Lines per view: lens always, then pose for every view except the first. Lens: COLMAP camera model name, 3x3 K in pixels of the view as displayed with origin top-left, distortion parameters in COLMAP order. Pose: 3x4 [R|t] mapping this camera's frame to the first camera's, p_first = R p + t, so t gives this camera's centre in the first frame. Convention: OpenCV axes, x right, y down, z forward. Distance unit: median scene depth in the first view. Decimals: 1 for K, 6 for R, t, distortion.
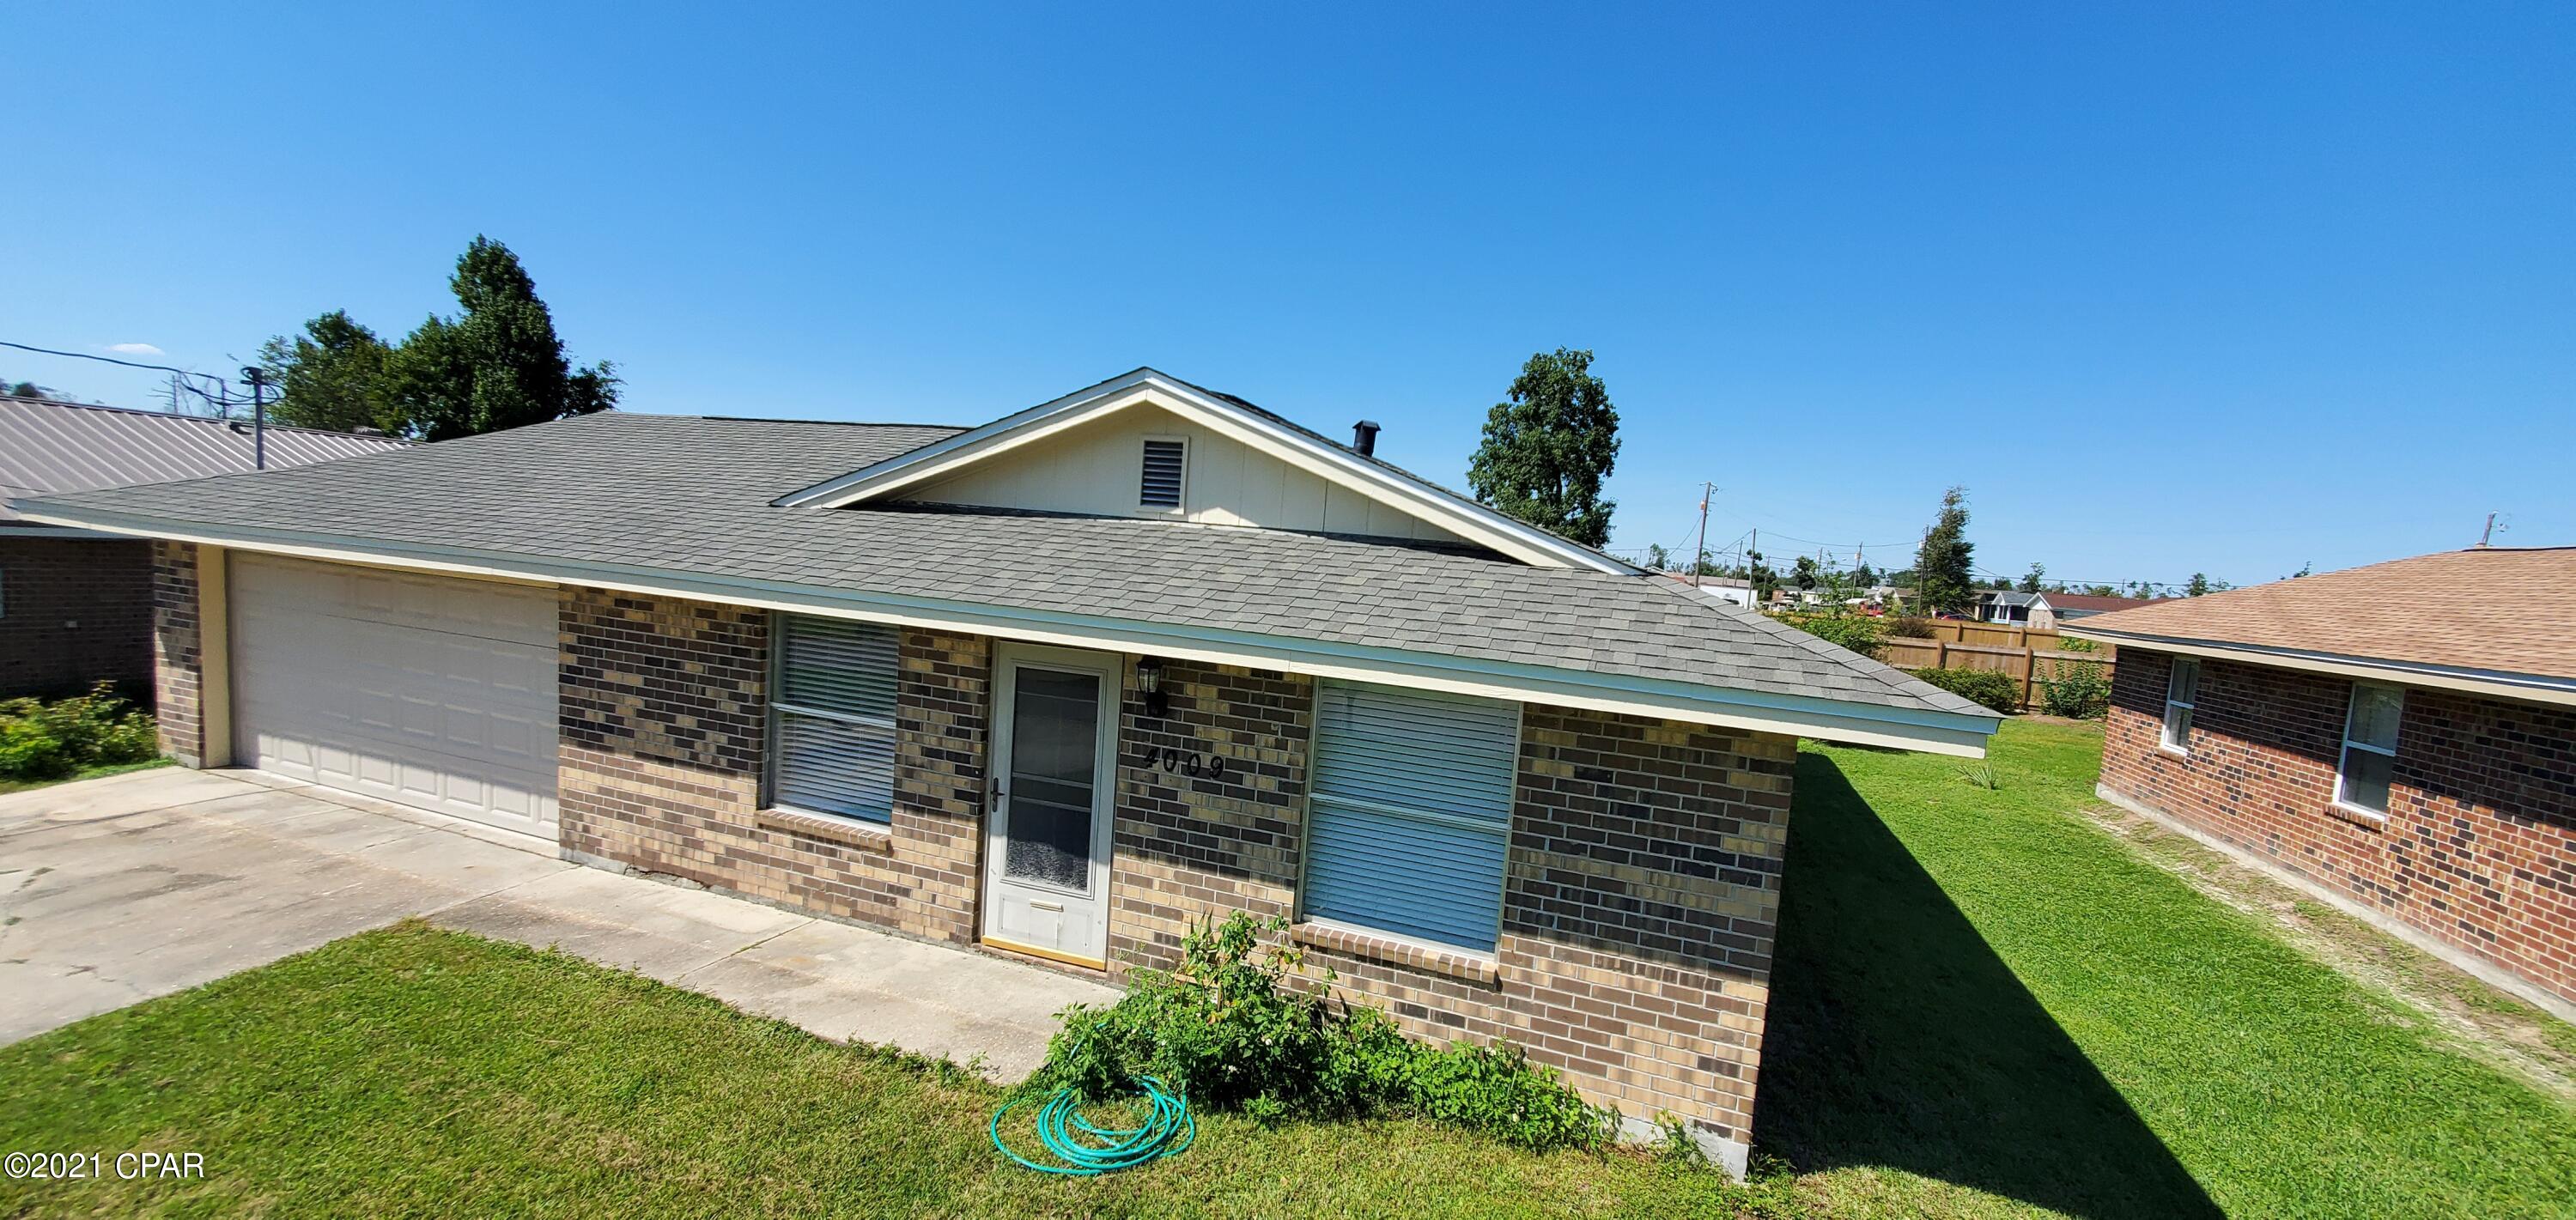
lens RADIAL K [[1018.3, 0, 1300.4], [0, 1018.3, 665.2], [0, 0, 1]] dist [0.008399, -0.004020]
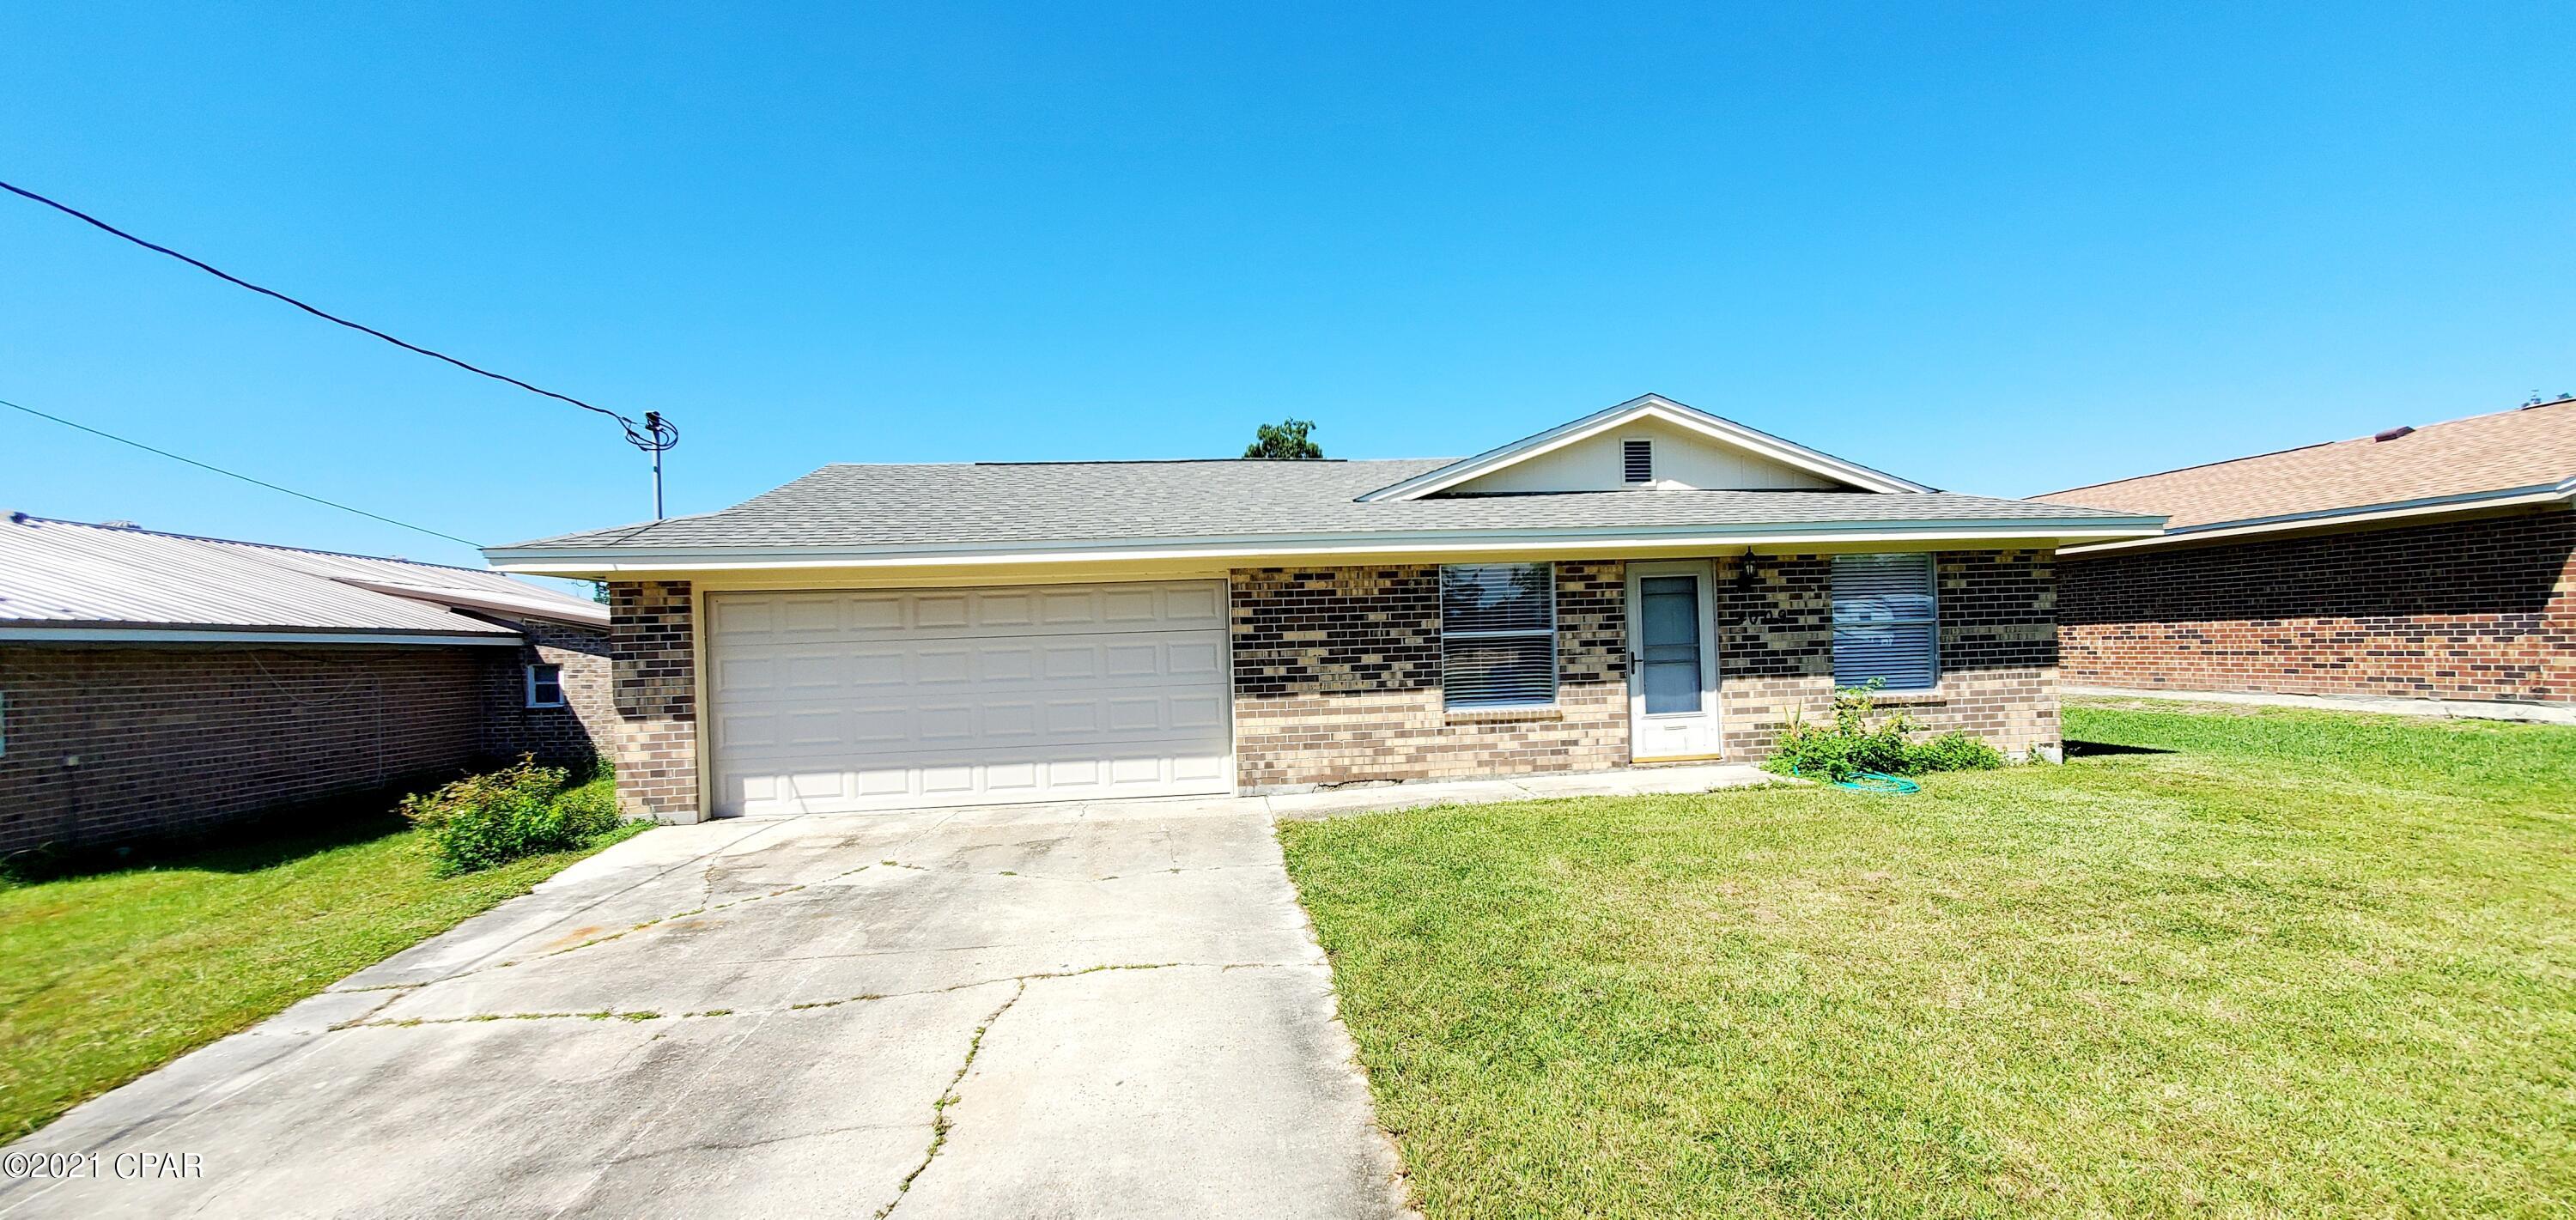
lens RADIAL K [[1027.4, 0, 1301.6], [0, 1027.4, 650.3], [0, 0, 1]] dist [0.005023, -0.001114]
pose [[0.888292, -0.110485, 0.445793, -1.386375], [0.152794, 0.986436, -0.059981, 0.119957], [-0.433119, 0.121395, 0.893124, -0.169157]]
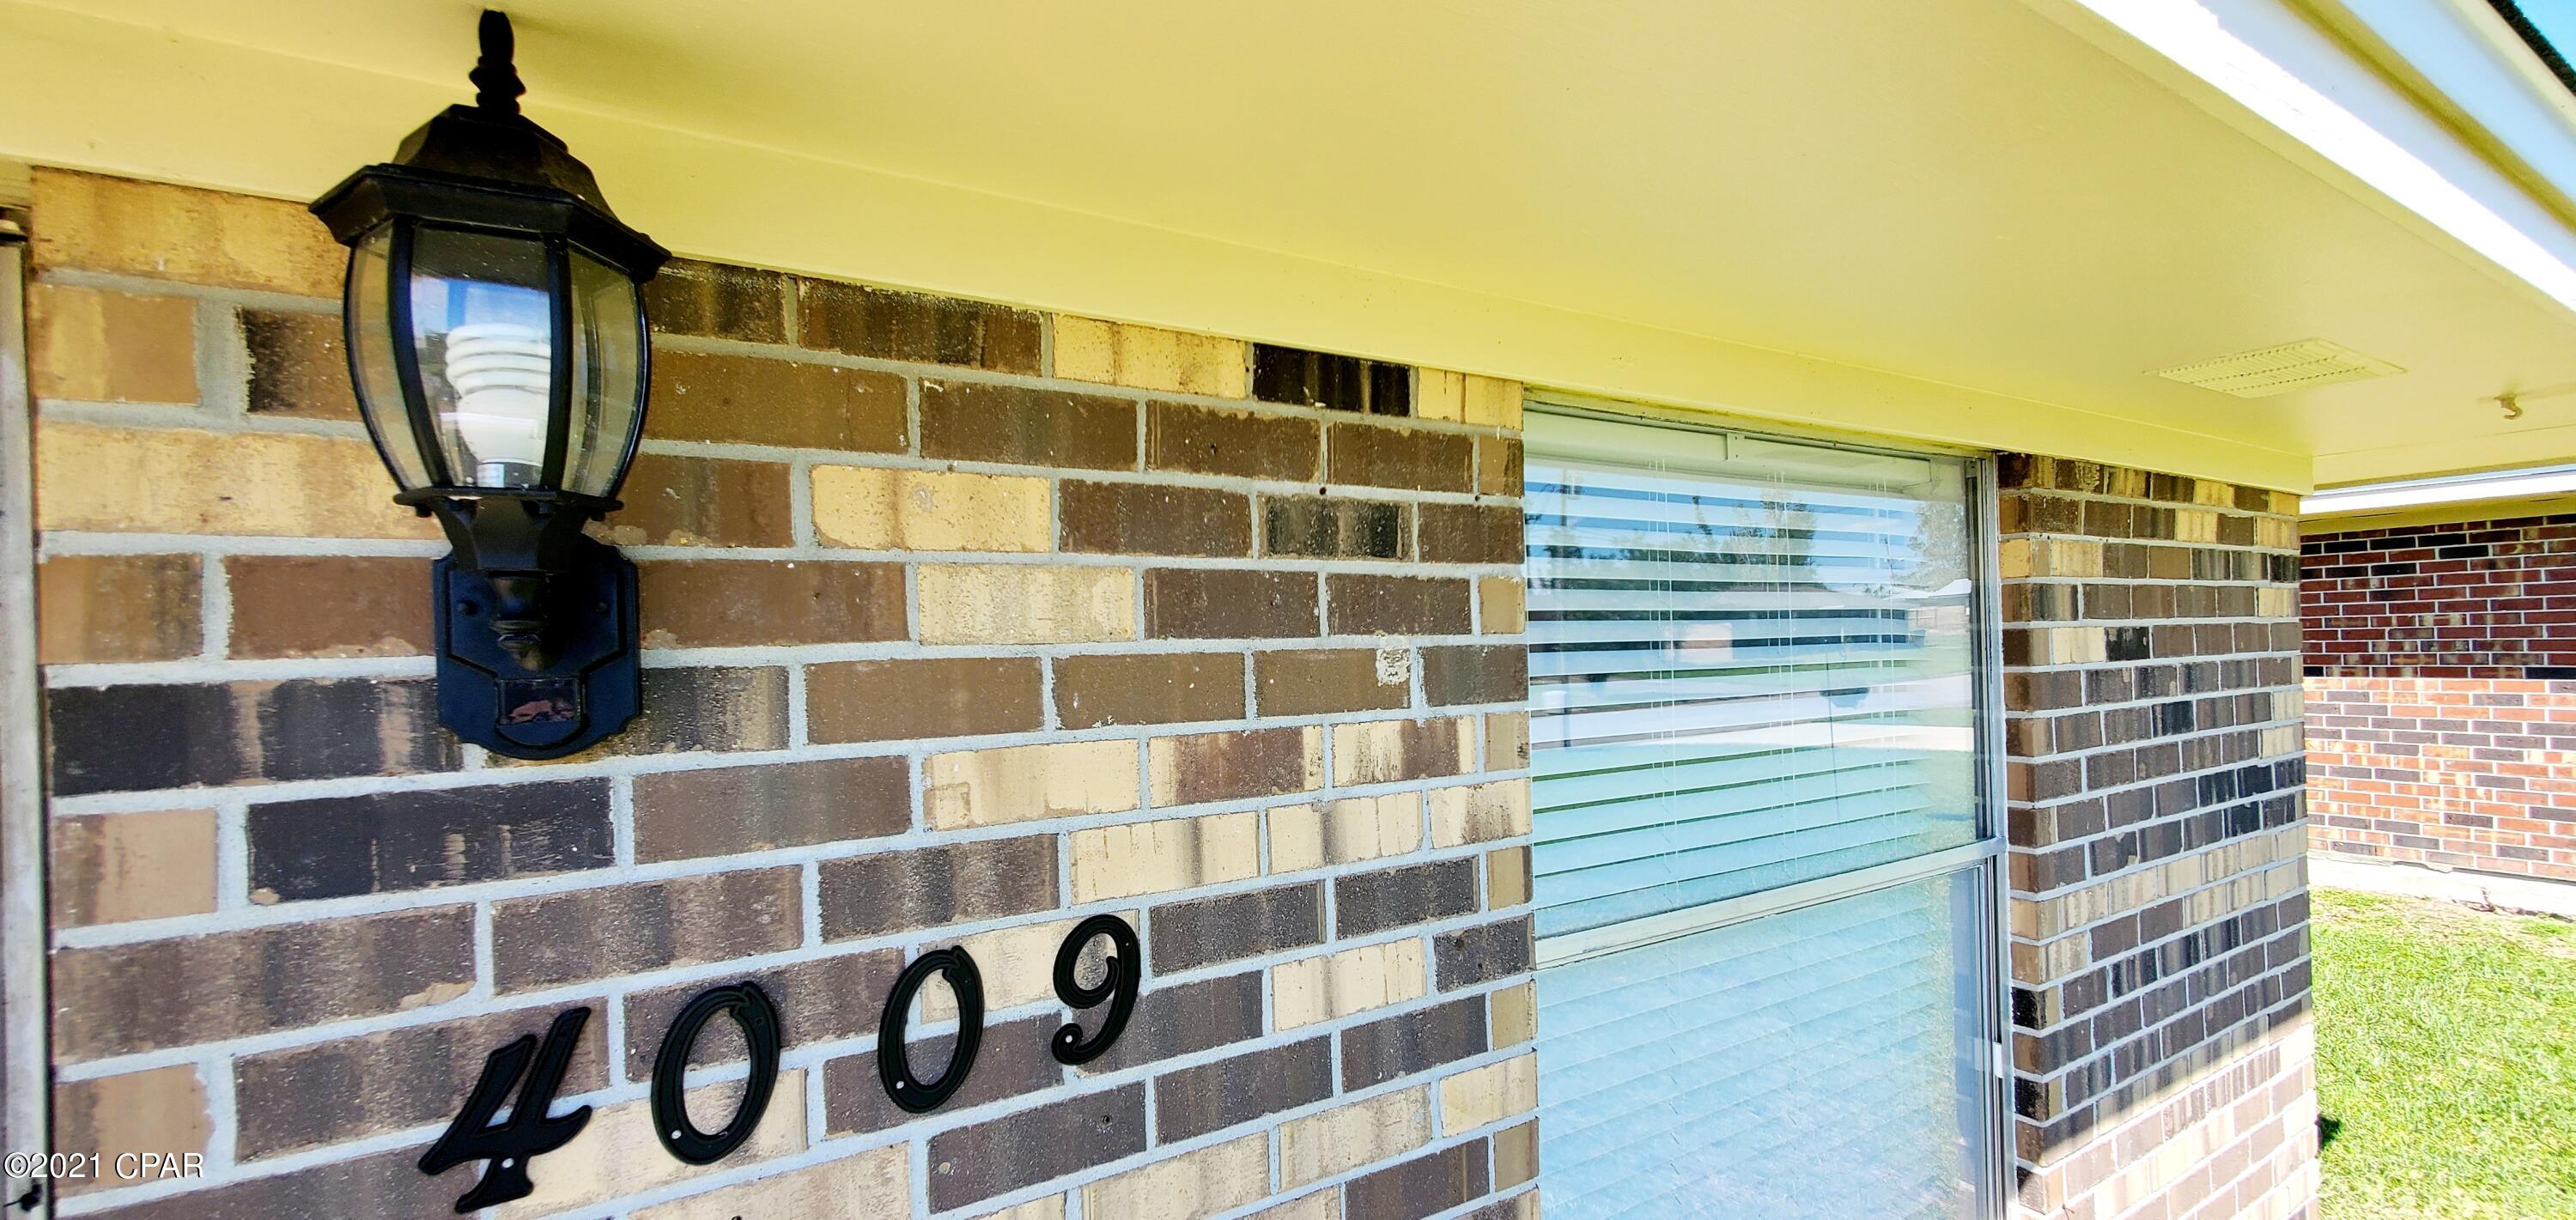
lens RADIAL K [[1027.4, 0, 1301.6], [0, 1027.4, 650.3], [0, 0, 1]] dist [0.005023, -0.001114]
pose [[0.628501, -0.100087, 0.771342, -0.157121], [0.160135, 0.987092, -0.002398, 0.047253], [-0.761146, 0.125026, 0.636416, 0.759484]]
